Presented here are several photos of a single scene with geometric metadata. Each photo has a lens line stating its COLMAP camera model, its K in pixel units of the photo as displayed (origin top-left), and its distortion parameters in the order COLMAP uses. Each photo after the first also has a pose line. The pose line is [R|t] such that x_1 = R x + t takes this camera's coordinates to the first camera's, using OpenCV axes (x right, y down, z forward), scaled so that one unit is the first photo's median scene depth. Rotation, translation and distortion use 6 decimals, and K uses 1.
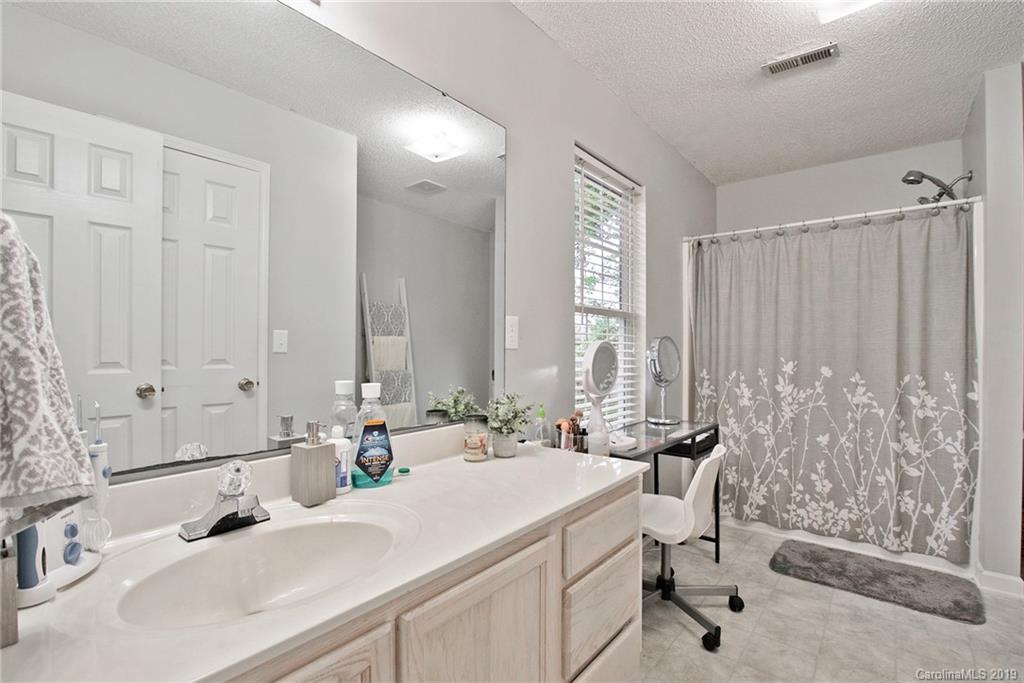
lens RADIAL K [[470.0, 0, 515.2], [0, 470.0, 349.1], [0, 0, 1]] dist [-0.020128, 0.000873]
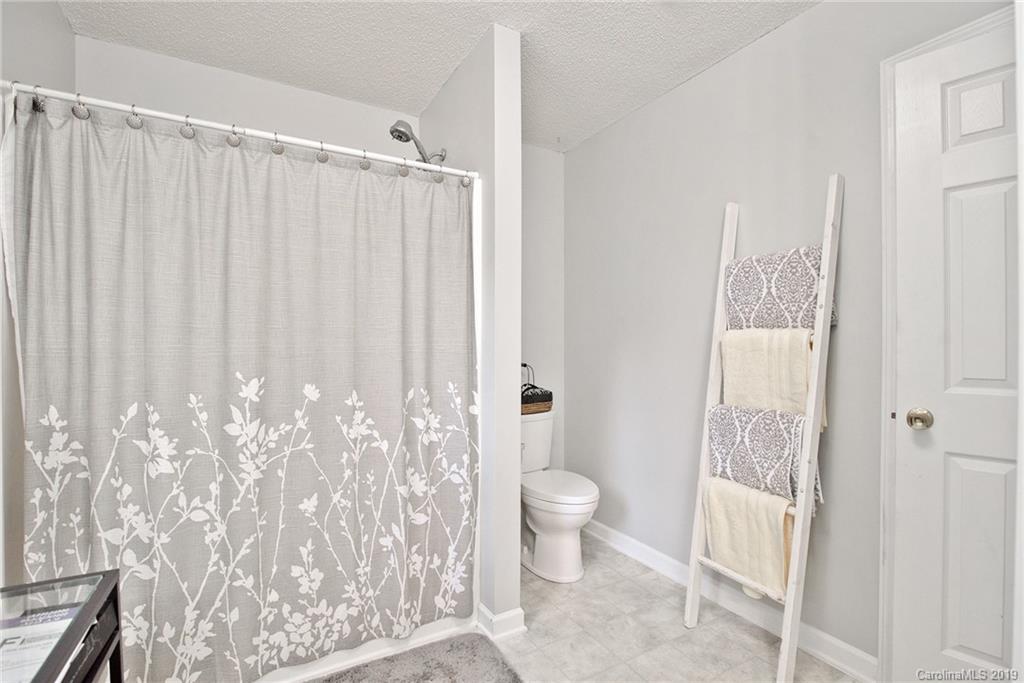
lens RADIAL K [[470.0, 0, 516.4], [0, 470.0, 348.8], [0, 0, 1]] dist [-0.020128, 0.000873]
pose [[0.373561, -0.010178, 0.927550, 0.202058], [0.001697, 0.999946, 0.010289, -0.014607], [-0.927604, -0.002270, 0.373558, 0.526503]]
